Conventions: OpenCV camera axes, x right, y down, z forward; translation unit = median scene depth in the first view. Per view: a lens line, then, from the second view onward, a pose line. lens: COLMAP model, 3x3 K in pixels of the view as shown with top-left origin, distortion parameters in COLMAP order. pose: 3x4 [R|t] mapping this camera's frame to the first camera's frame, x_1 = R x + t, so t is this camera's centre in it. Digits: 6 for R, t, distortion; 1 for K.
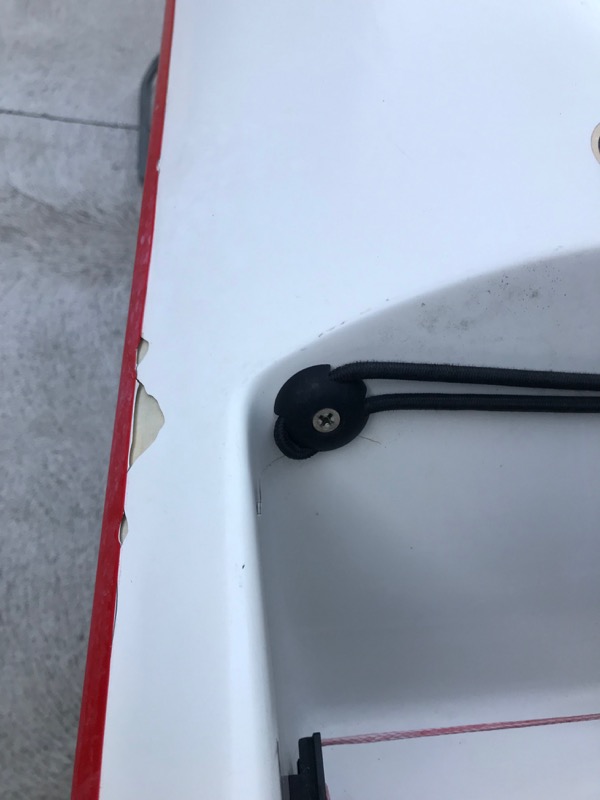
lens RADIAL K [[651.3, 0, 301.0], [0, 651.3, 401.2], [0, 0, 1]] dist [-0.031517, 0.006947]
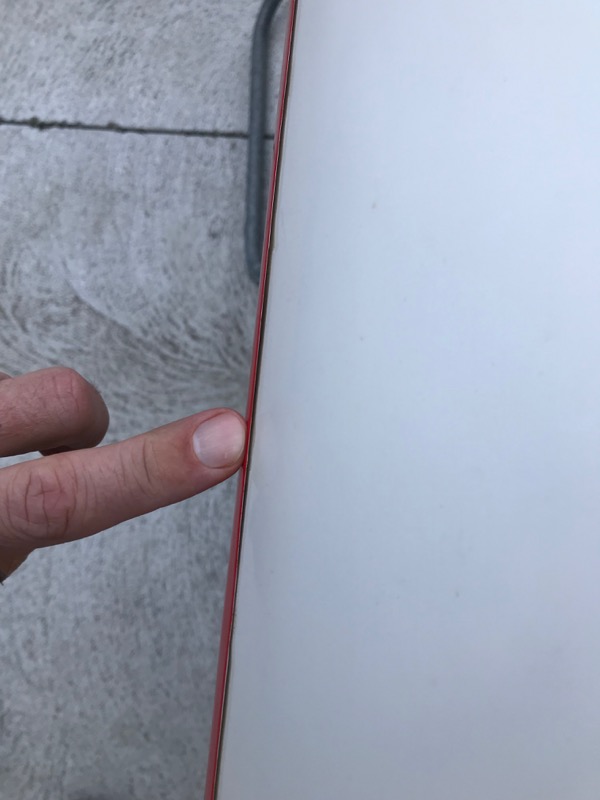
lens RADIAL K [[651.3, 0, 297.5], [0, 651.3, 399.6], [0, 0, 1]] dist [-0.031517, 0.006947]
pose [[0.967955, 0.114999, -0.223243, -0.039063], [-0.003225, 0.894603, 0.446849, -0.608593], [0.251101, -0.431810, 0.866307, 0.436456]]
